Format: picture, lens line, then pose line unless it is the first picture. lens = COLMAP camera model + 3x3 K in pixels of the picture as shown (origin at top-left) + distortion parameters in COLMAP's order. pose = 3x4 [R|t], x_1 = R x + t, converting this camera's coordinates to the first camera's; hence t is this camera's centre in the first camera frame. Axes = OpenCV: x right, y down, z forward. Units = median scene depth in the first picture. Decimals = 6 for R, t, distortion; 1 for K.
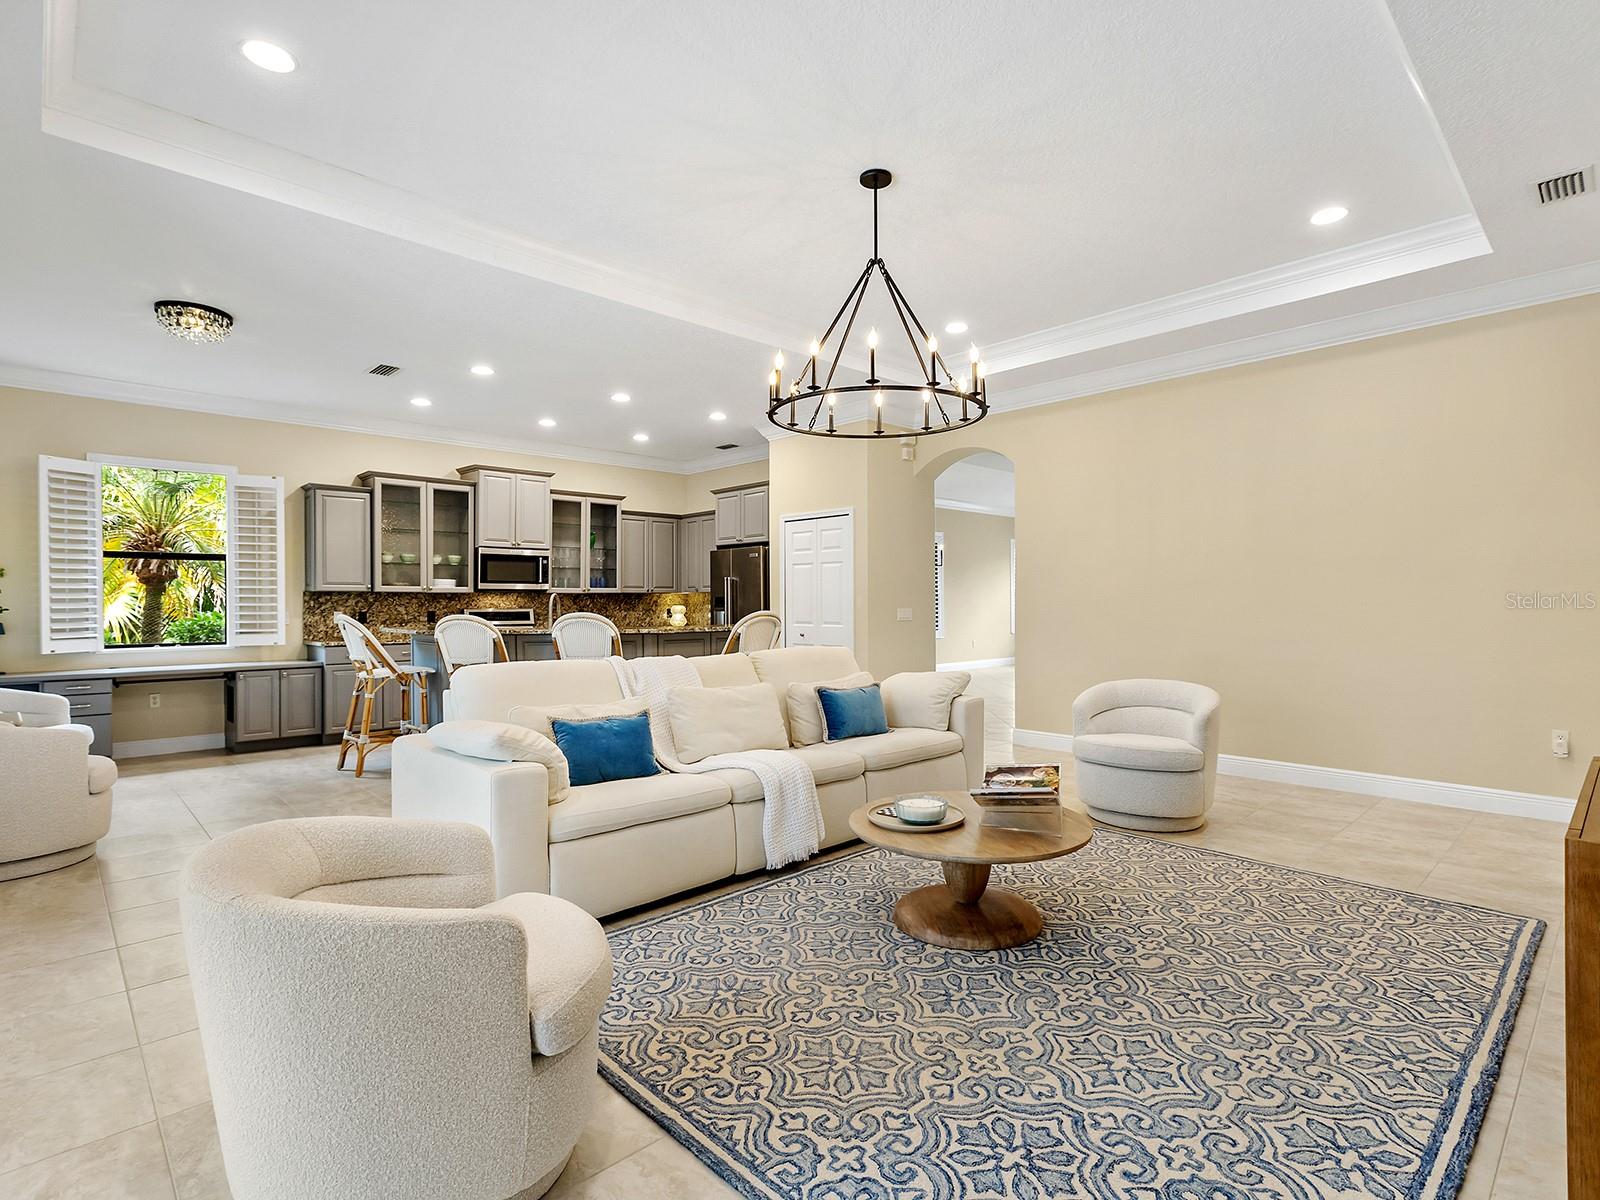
lens RADIAL K [[814.0, 0, 805.3], [0, 814.0, 606.8], [0, 0, 1]] dist [0.000615, 0.000400]
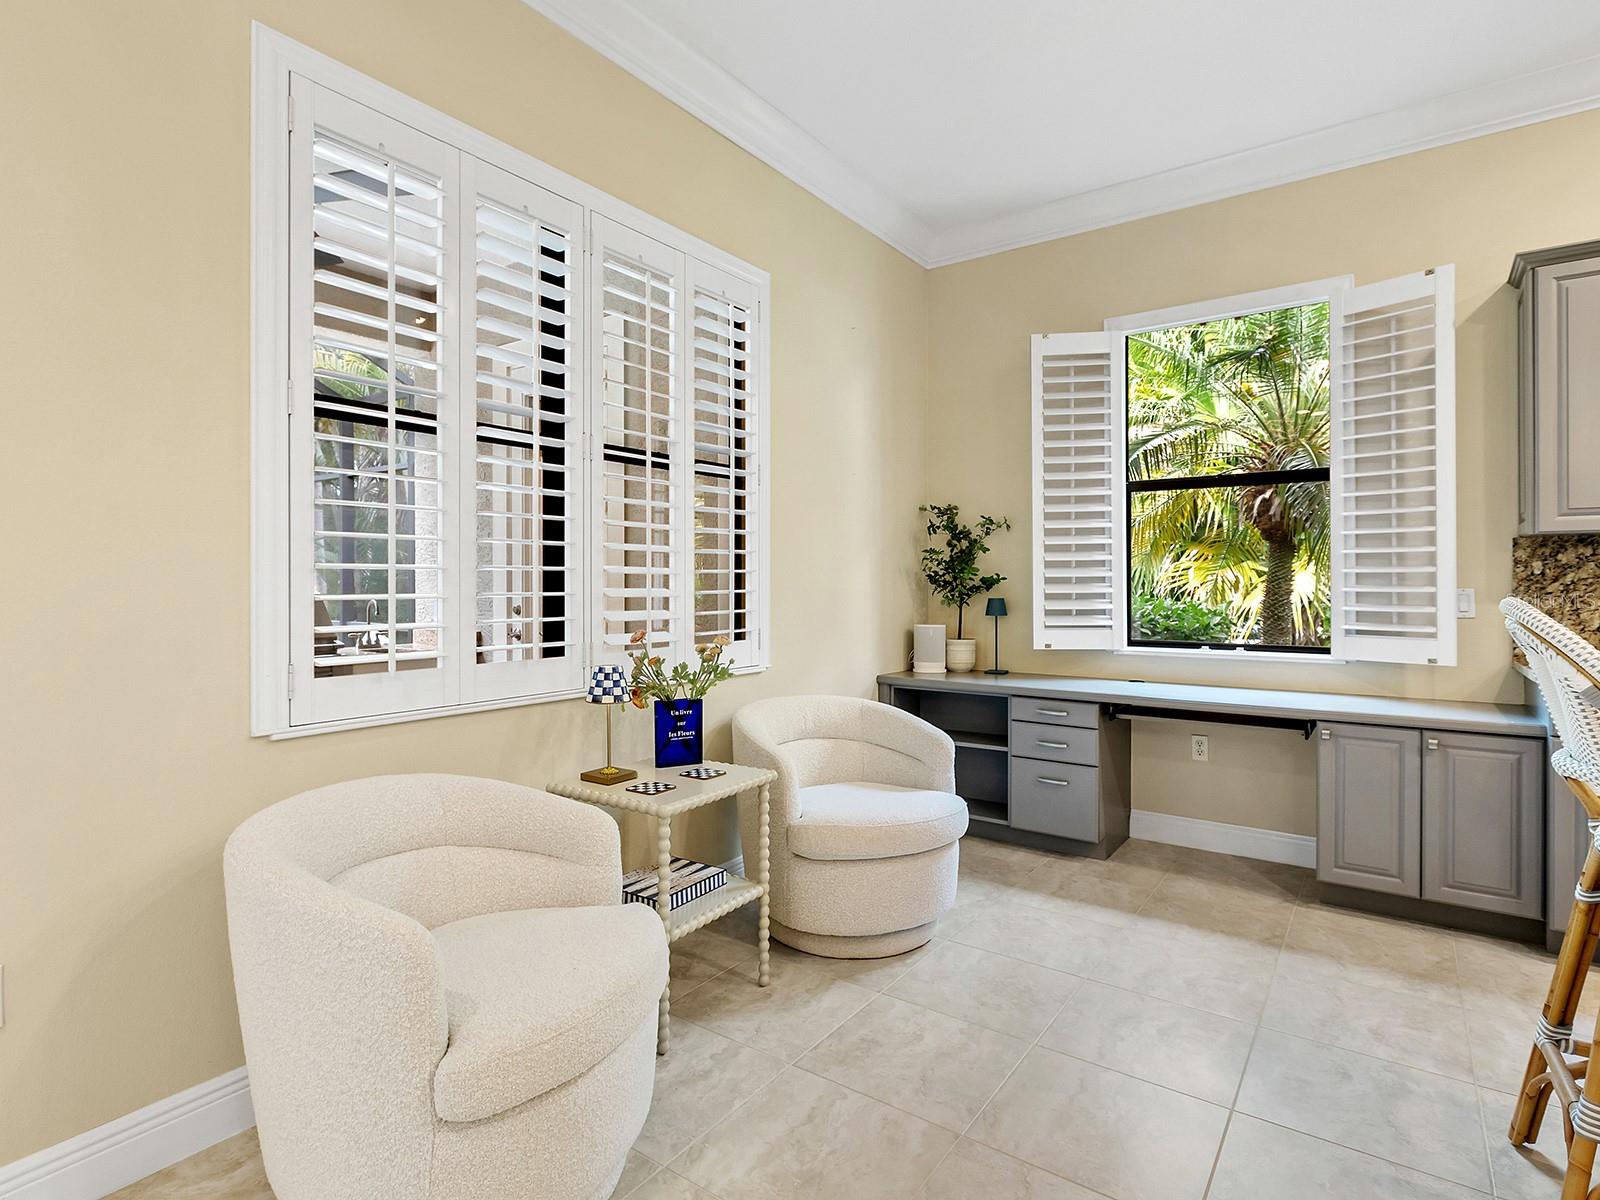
lens RADIAL K [[834.1, 0, 761.5], [0, 834.1, 578.9], [0, 0, 1]] dist [-0.012396, -0.000918]
pose [[0.155446, 0.002688, -0.987841, -0.261125], [-0.007028, 0.999974, 0.001615, 0.003382], [0.987819, 0.006692, 0.155461, 0.546795]]
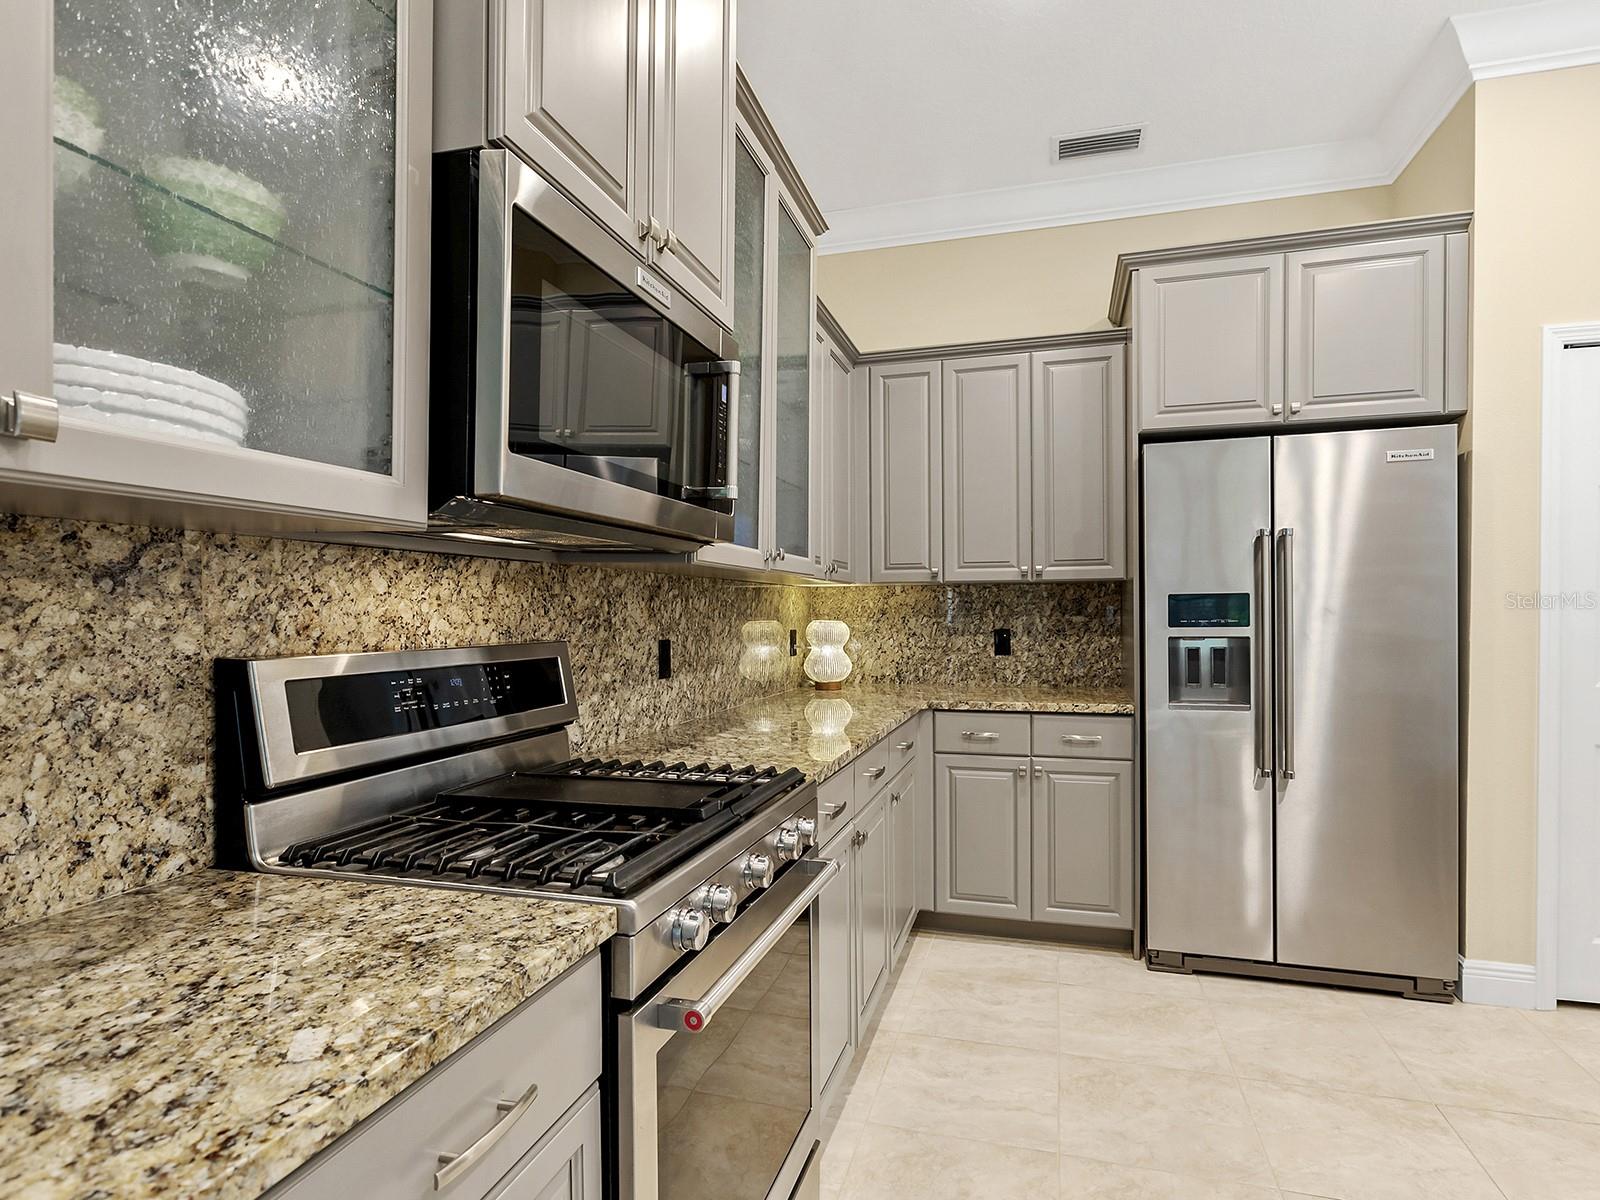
lens RADIAL K [[835.9, 0, 820.6], [0, 835.9, 615.6], [0, 0, 1]] dist [0.001924, 0.000442]
pose [[0.856080, -0.001885, 0.516840, -0.446407], [0.002704, 0.999996, -0.000832, -0.004409], [-0.516837, 0.002109, 0.856081, 0.913689]]
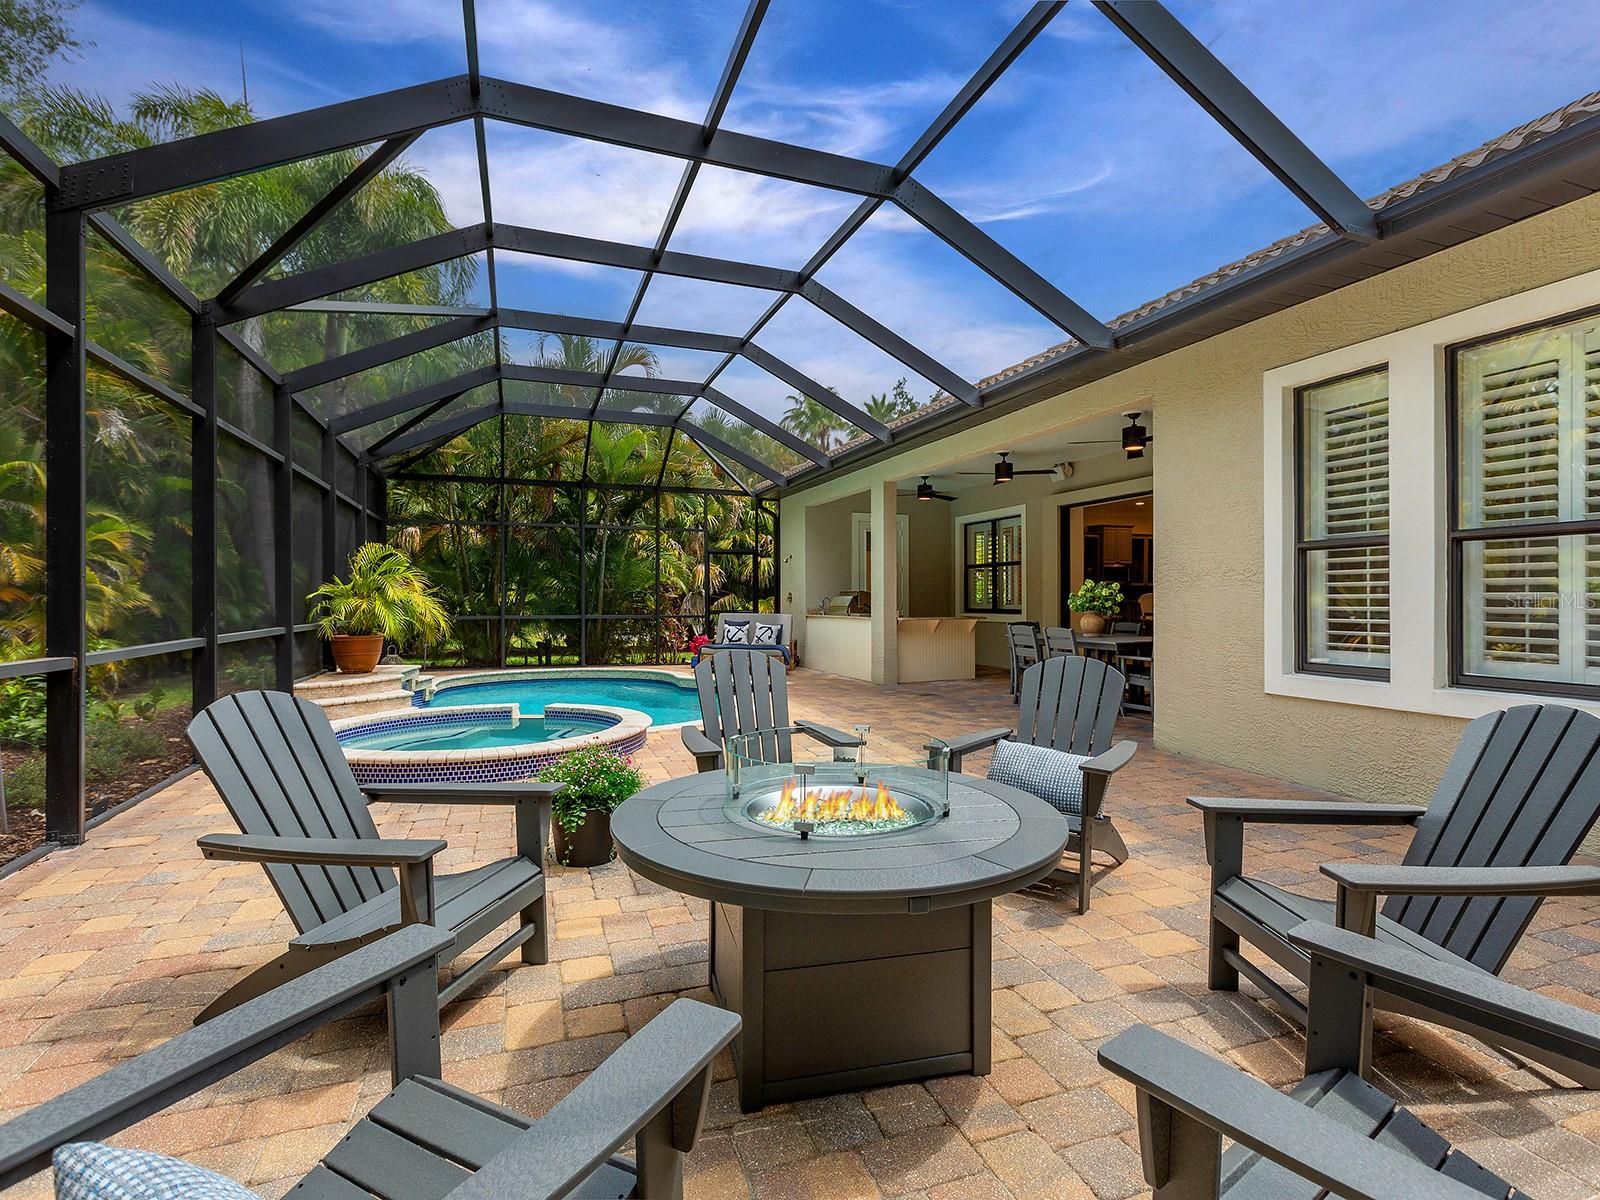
lens RADIAL K [[806.6, 0, 807.6], [0, 806.6, 592.1], [0, 0, 1]] dist [0.002106, -0.001179]
pose [[0.920852, -0.000868, -0.389911, -0.307286], [-0.004193, 0.999918, -0.012129, 0.028483], [0.389890, 0.012804, 0.920773, -1.257444]]
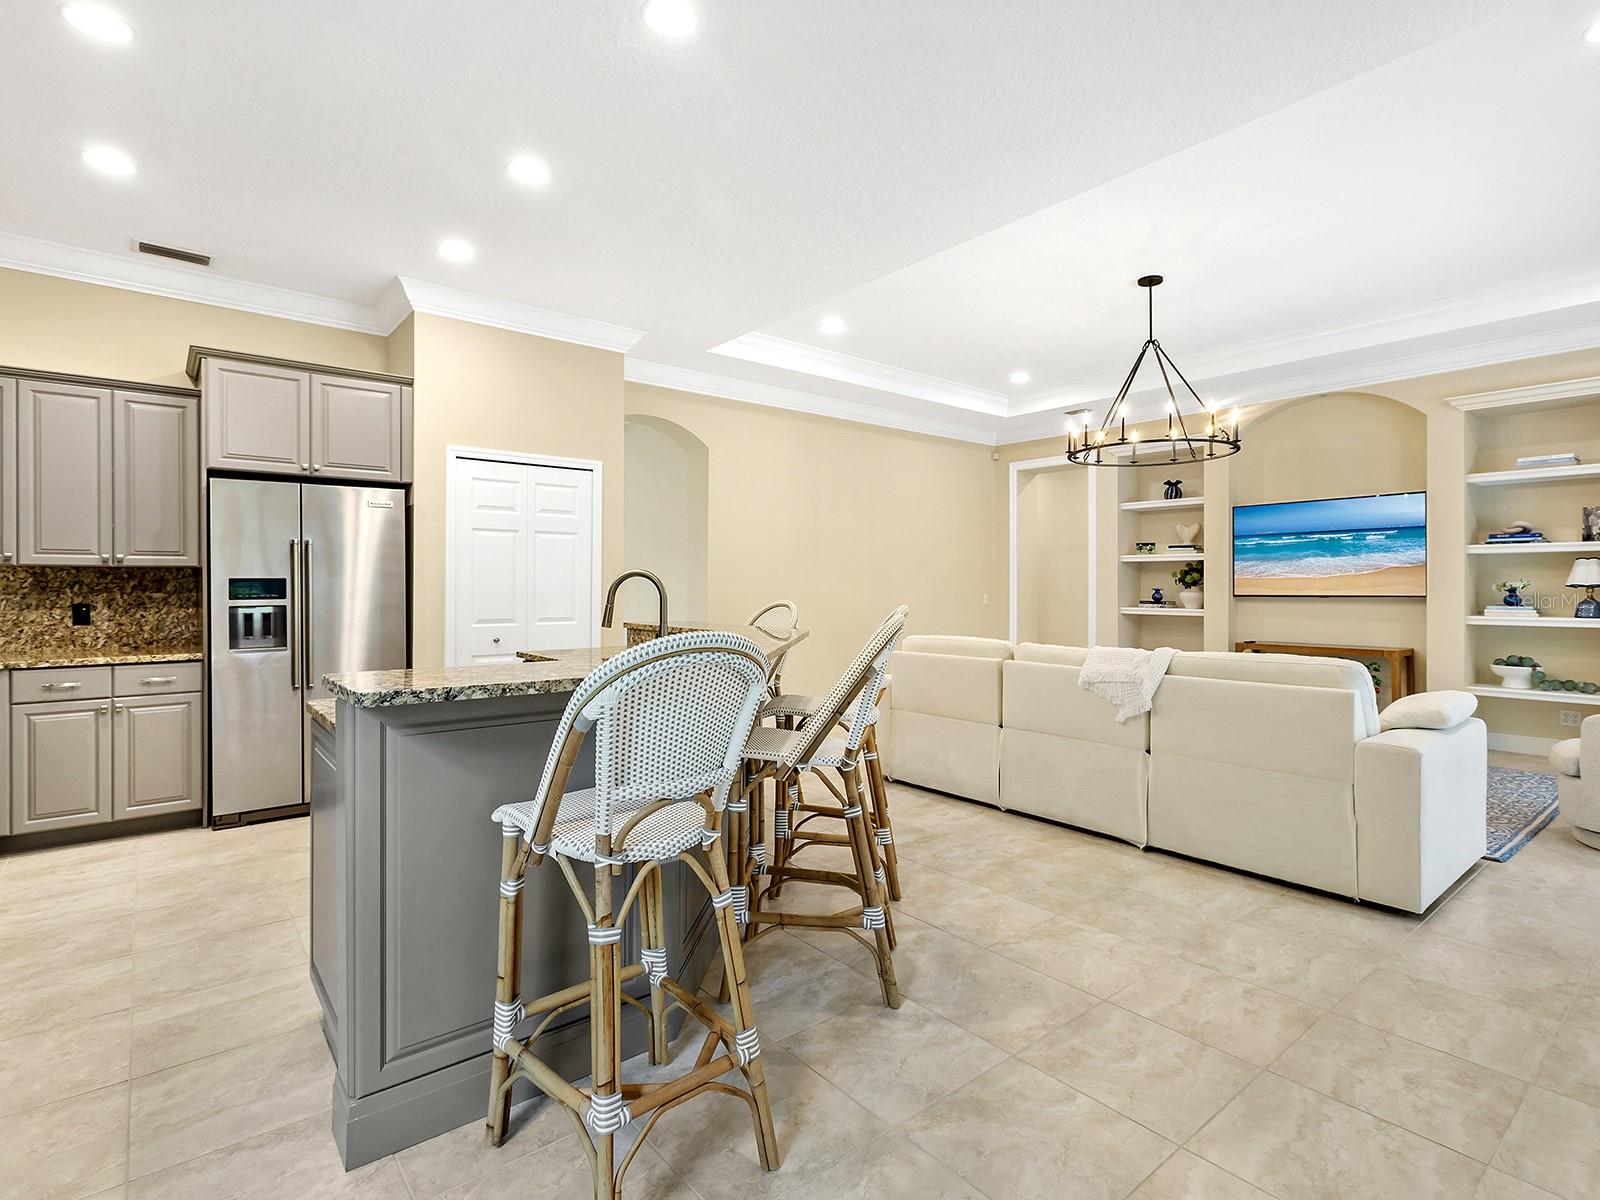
lens RADIAL K [[811.6, 0, 820.8], [0, 811.6, 588.4], [0, 0, 1]] dist [-0.000052, 0.000291]
pose [[0.057997, 0.002490, 0.998314, -0.641316], [0.004293, 0.999987, -0.002744, -0.003838], [-0.998308, 0.004445, 0.057986, 0.725608]]
